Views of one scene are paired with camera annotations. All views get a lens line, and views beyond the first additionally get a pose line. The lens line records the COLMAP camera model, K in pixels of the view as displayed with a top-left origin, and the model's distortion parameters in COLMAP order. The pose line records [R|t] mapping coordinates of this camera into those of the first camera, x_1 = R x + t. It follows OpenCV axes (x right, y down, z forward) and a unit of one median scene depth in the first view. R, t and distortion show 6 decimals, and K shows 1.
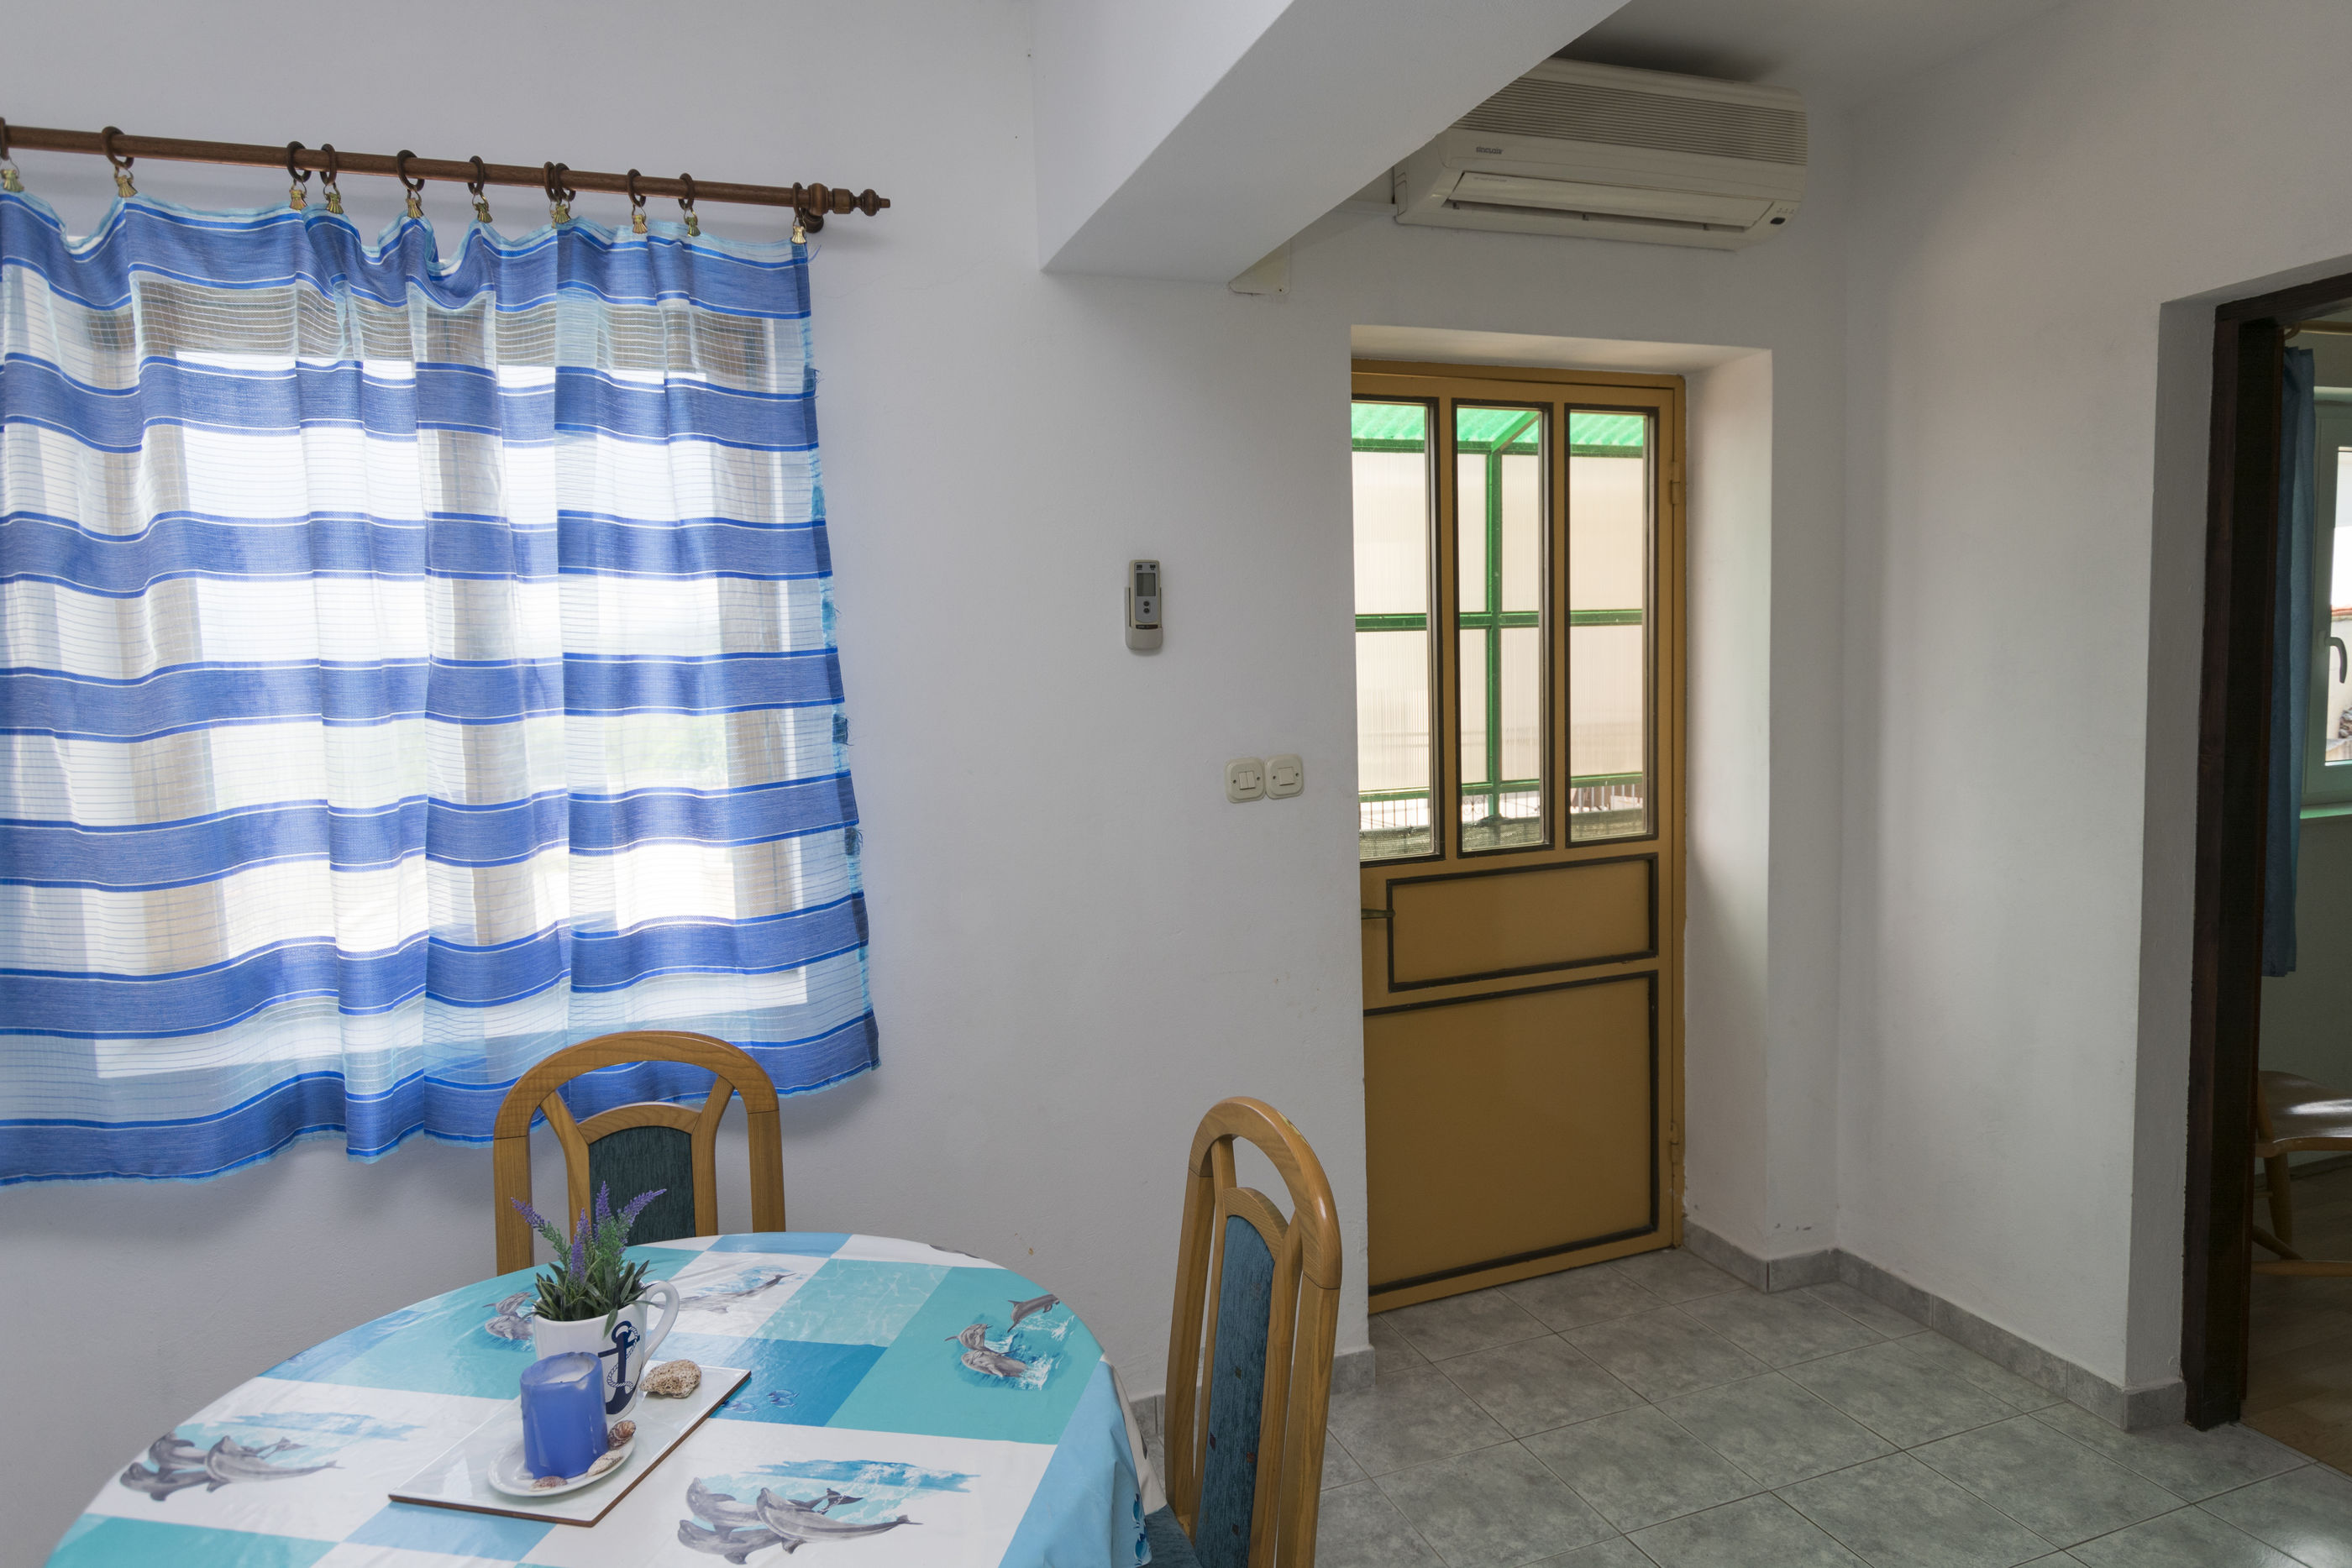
lens RADIAL K [[1392.7, 0, 1190.7], [0, 1392.7, 770.3], [0, 0, 1]] dist [0.001252, 0.000952]
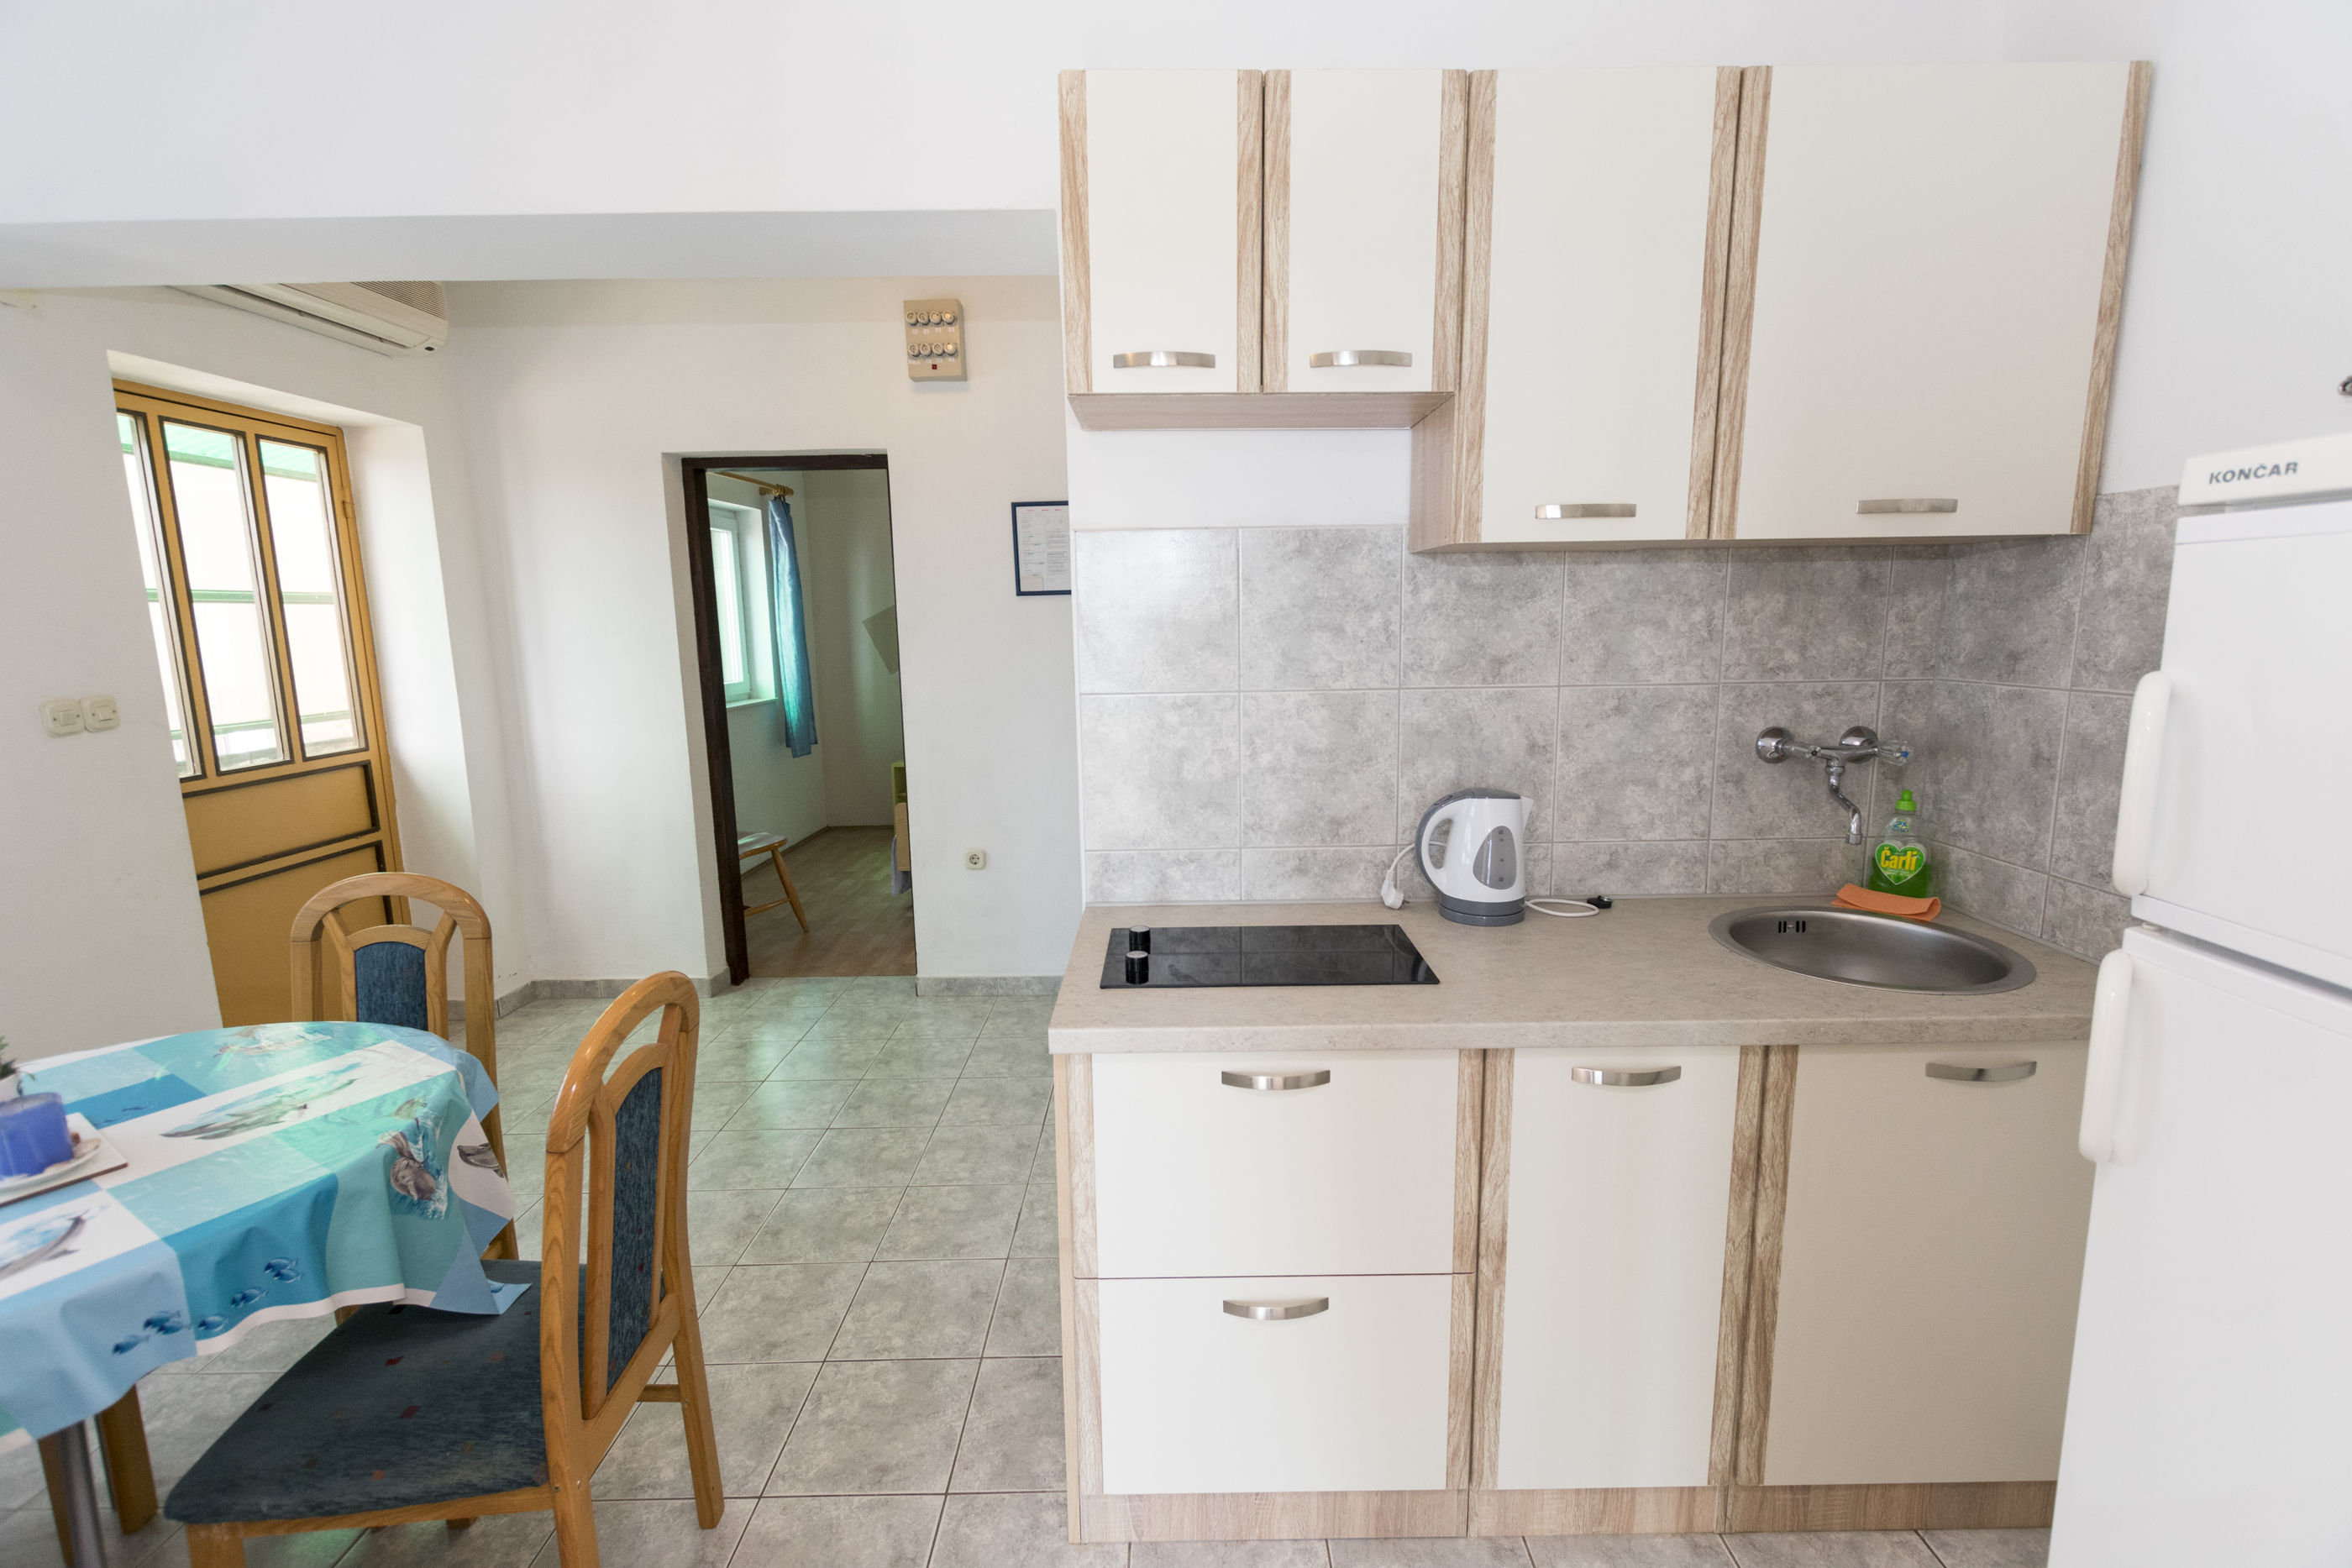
lens RADIAL K [[1017.2, 0, 1191.1], [0, 1017.2, 771.1], [0, 0, 1]] dist [0.005431, -0.002221]
pose [[0.346846, -0.118167, 0.930448, -0.378434], [0.077076, 0.992267, 0.097286, 0.034886], [-0.934750, 0.037971, 0.353272, -0.187227]]
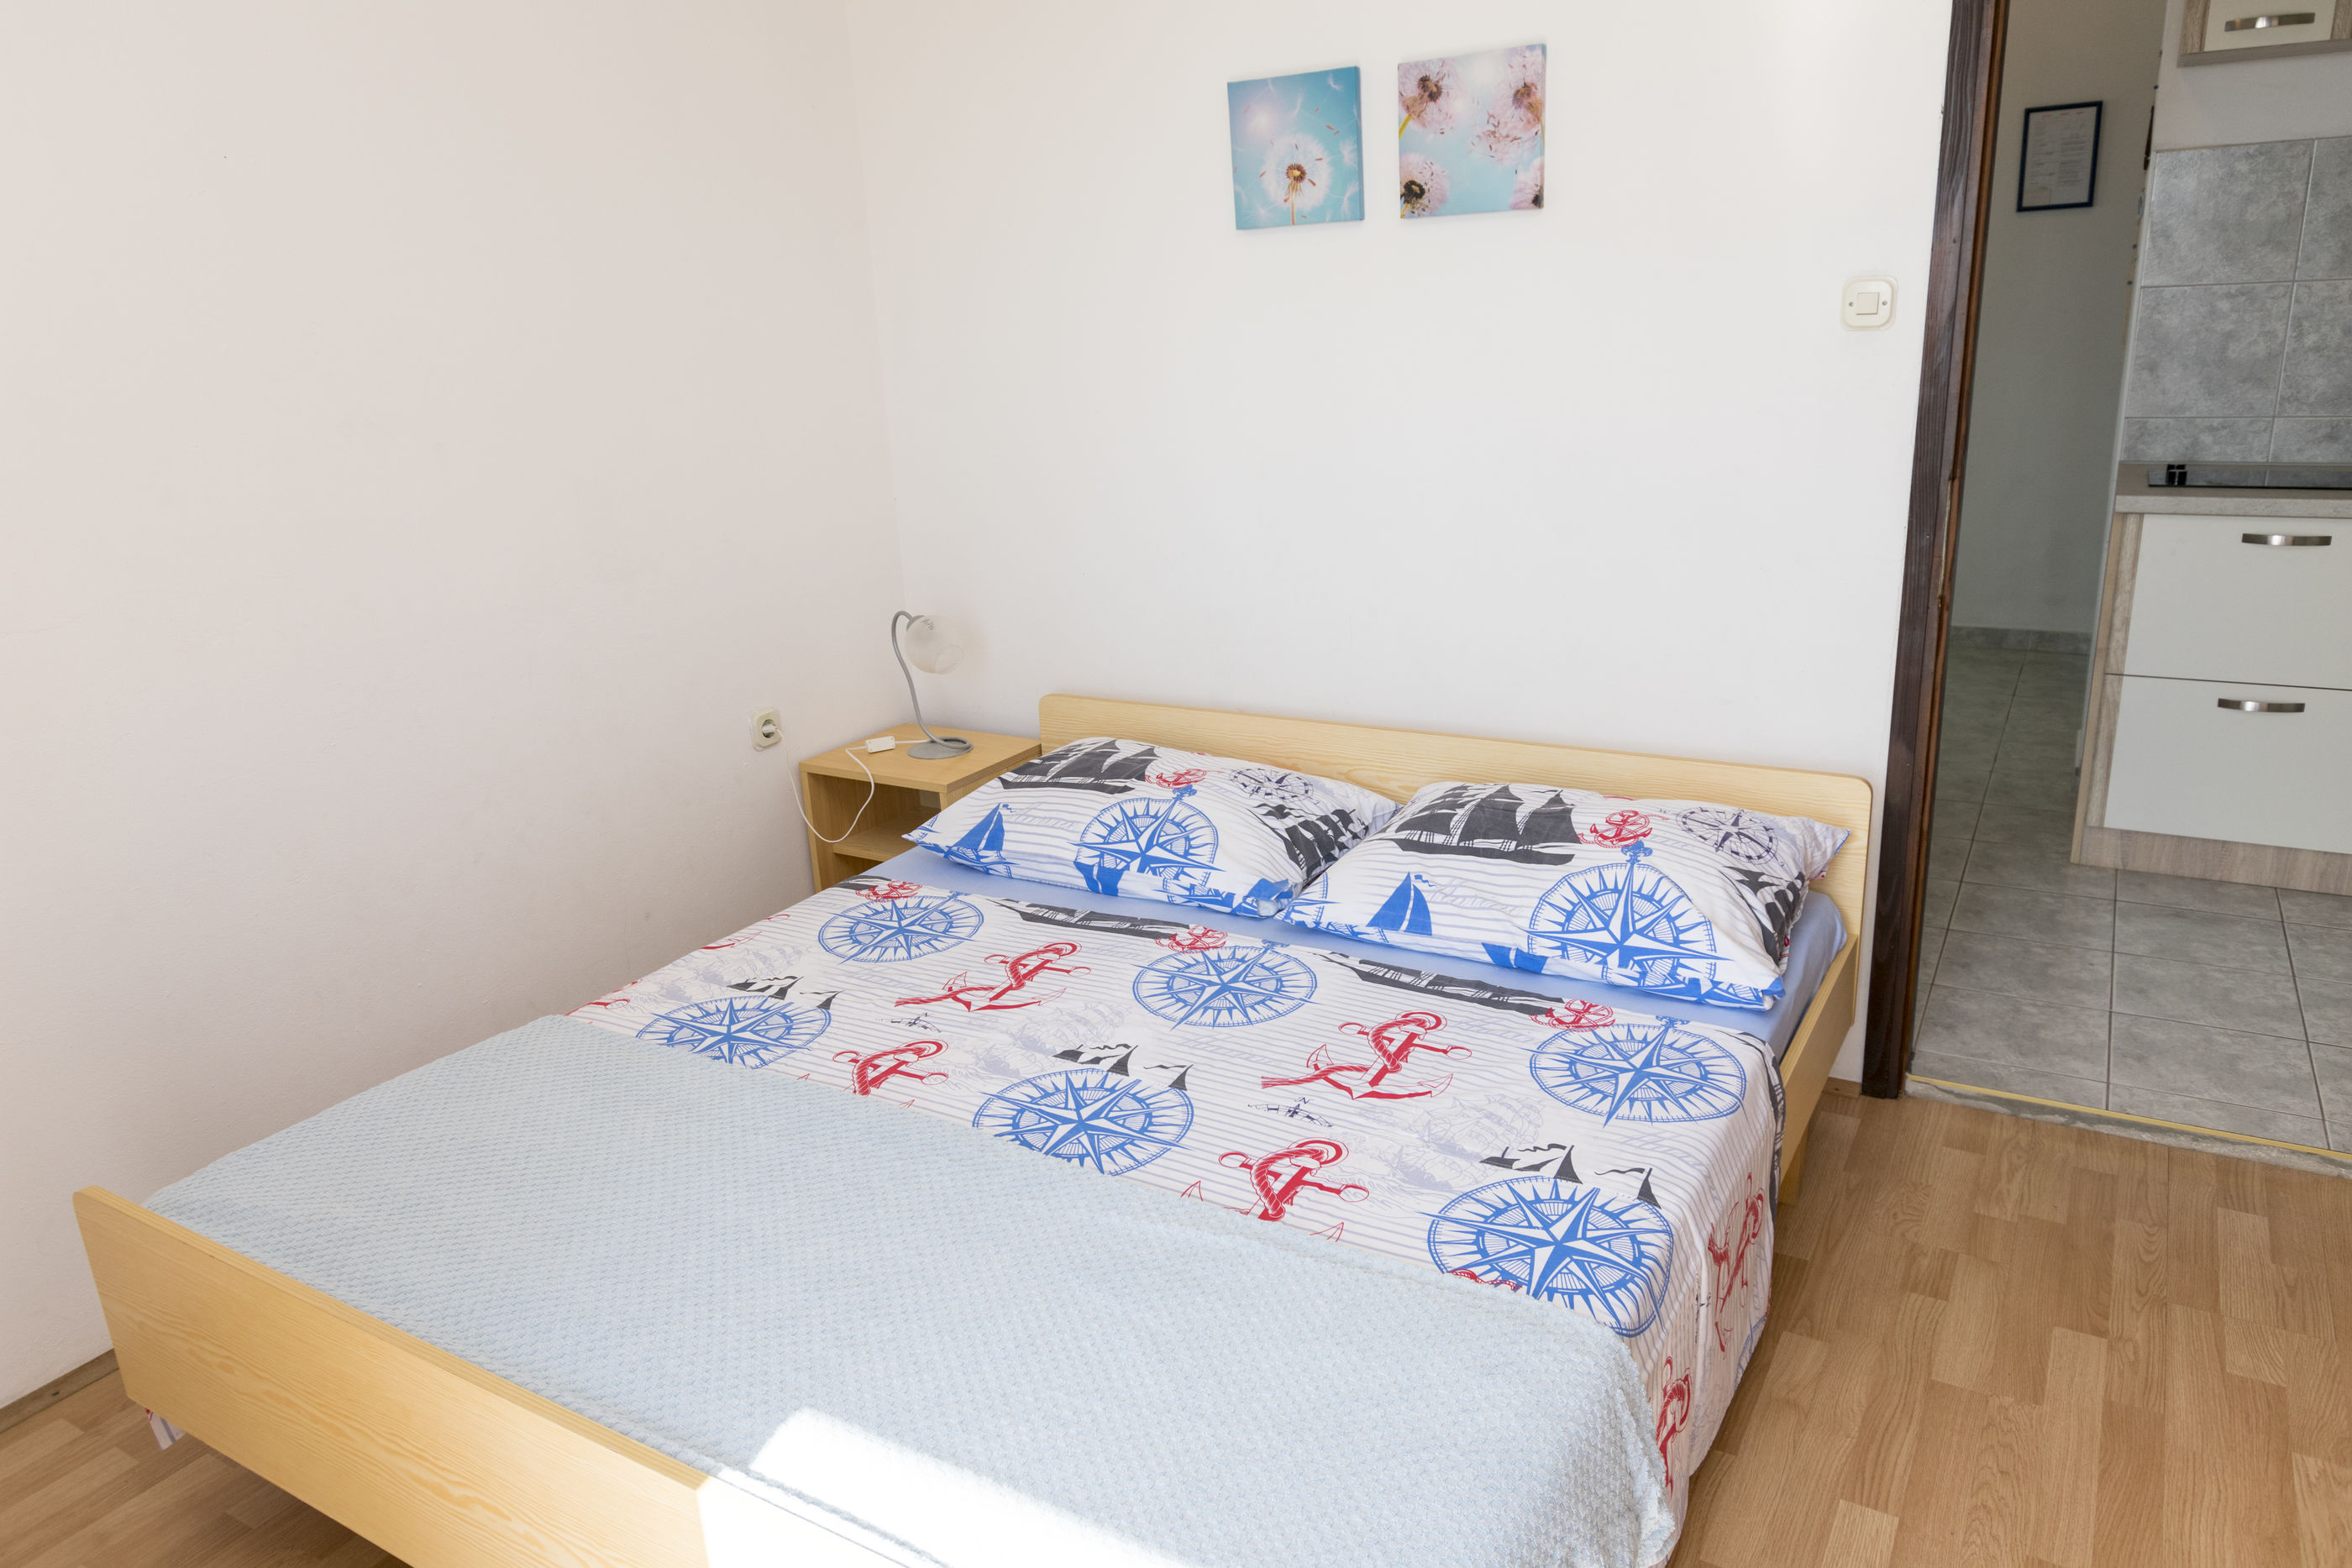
lens RADIAL K [[1600.5, 0, 1175.0], [0, 1600.5, 775.3], [0, 0, 1]] dist [-0.000008, -0.002508]
pose [[0.775872, -0.190123, 0.601561, -1.295628], [0.074134, 0.974380, 0.212338, 0.099283], [-0.626519, -0.120151, 0.770089, -0.459742]]
